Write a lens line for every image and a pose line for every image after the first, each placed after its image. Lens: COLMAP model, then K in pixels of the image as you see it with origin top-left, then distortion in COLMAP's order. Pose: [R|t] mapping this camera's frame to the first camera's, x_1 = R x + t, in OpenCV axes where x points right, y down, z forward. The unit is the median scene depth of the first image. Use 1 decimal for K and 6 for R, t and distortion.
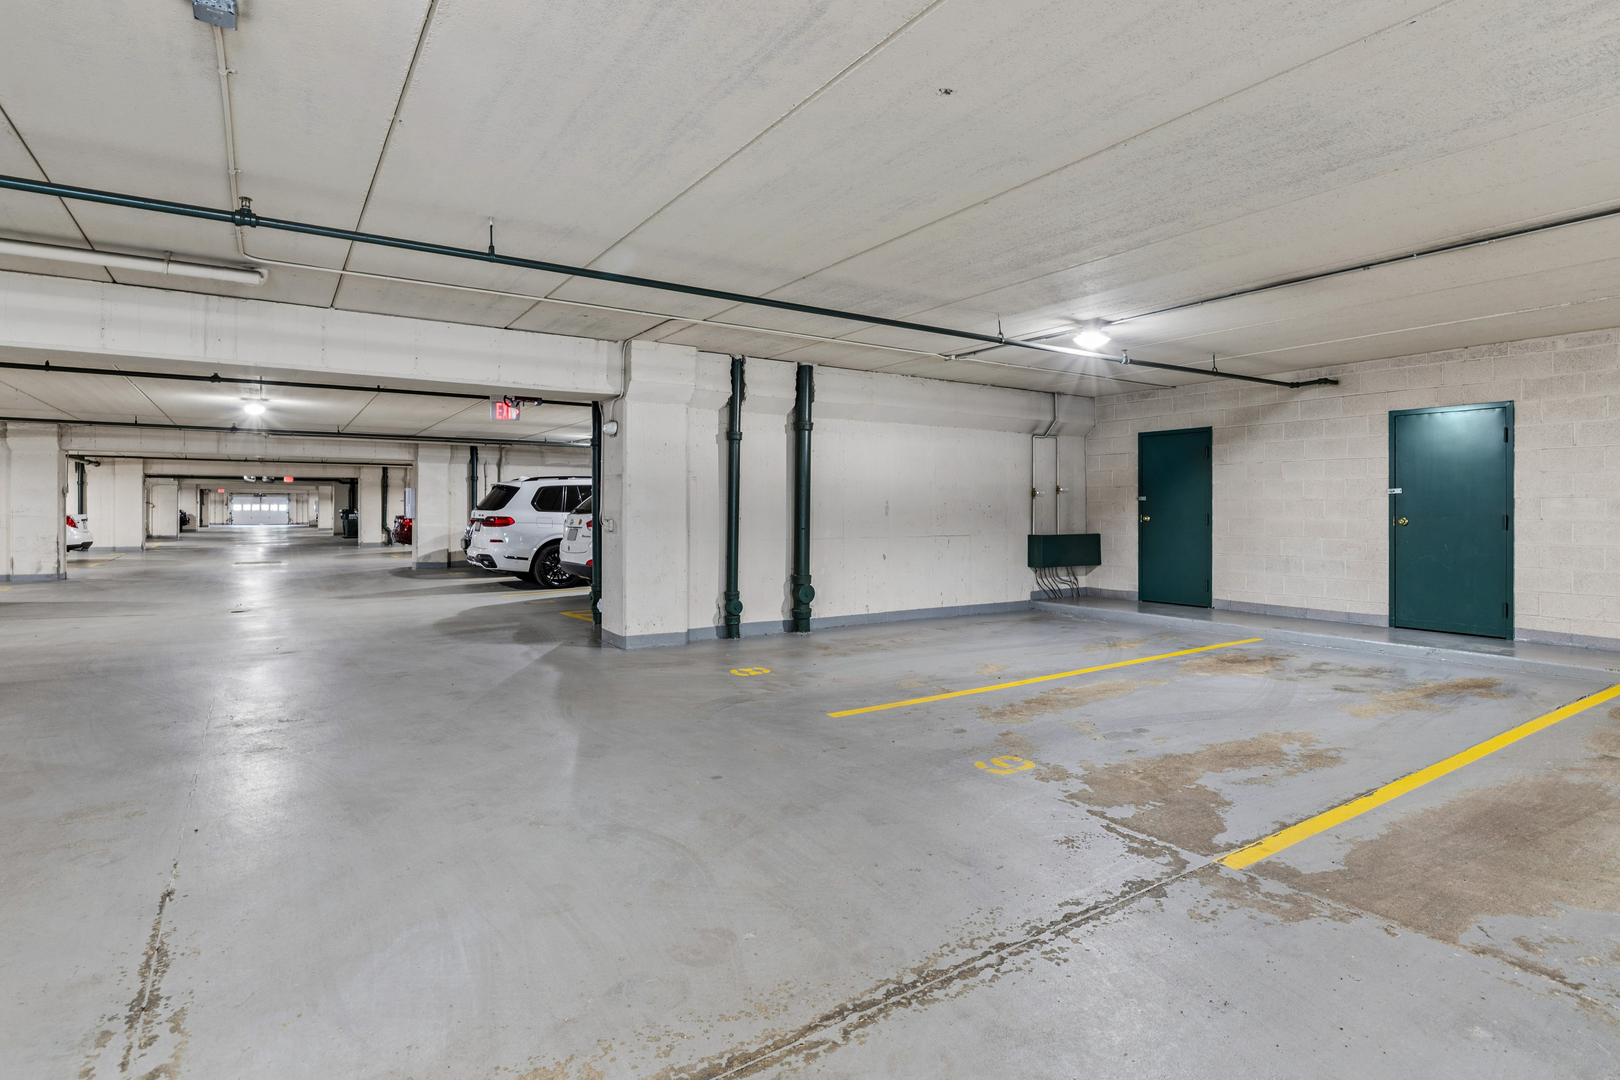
lens RADIAL K [[824.0, 0, 797.9], [0, 824.0, 502.6], [0, 0, 1]] dist [-0.000990, -0.000415]
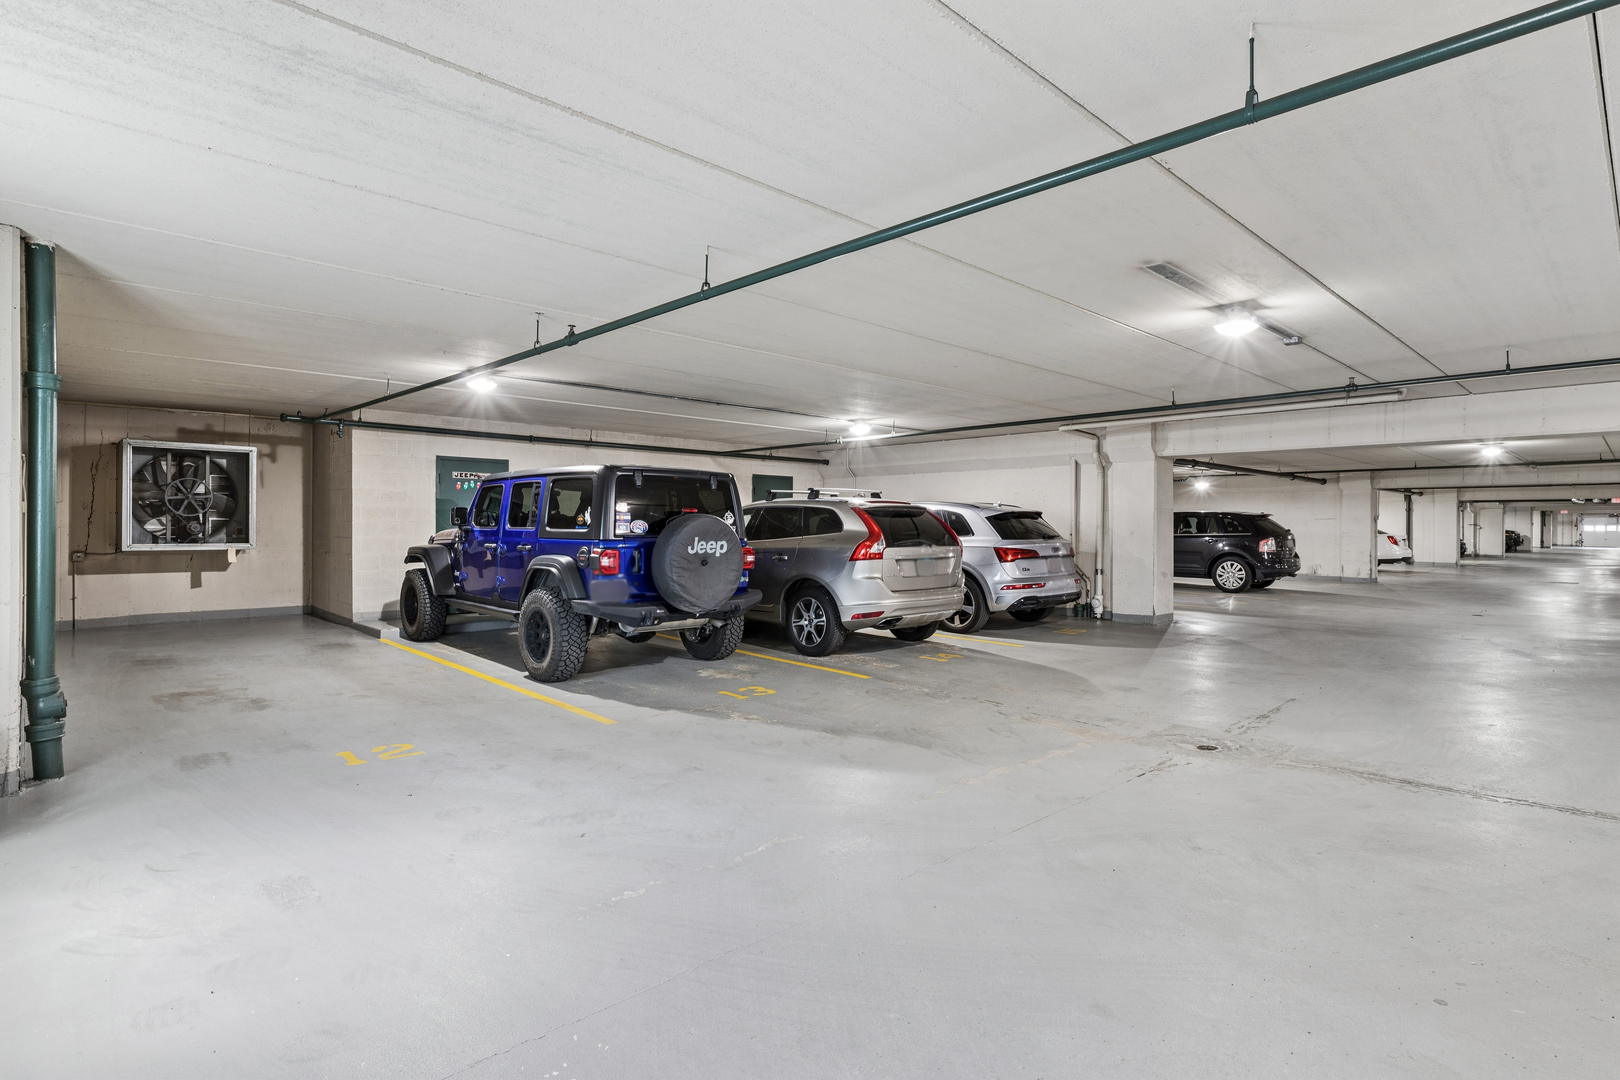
lens RADIAL K [[824.0, 0, 809.0], [0, 824.0, 529.2], [0, 0, 1]] dist [-0.000990, -0.000415]
pose [[0.177598, 0.003826, -0.984096, 0.196489], [0.004810, 0.999977, 0.004756, -0.004947], [0.984091, -0.005578, 0.177575, -0.117671]]
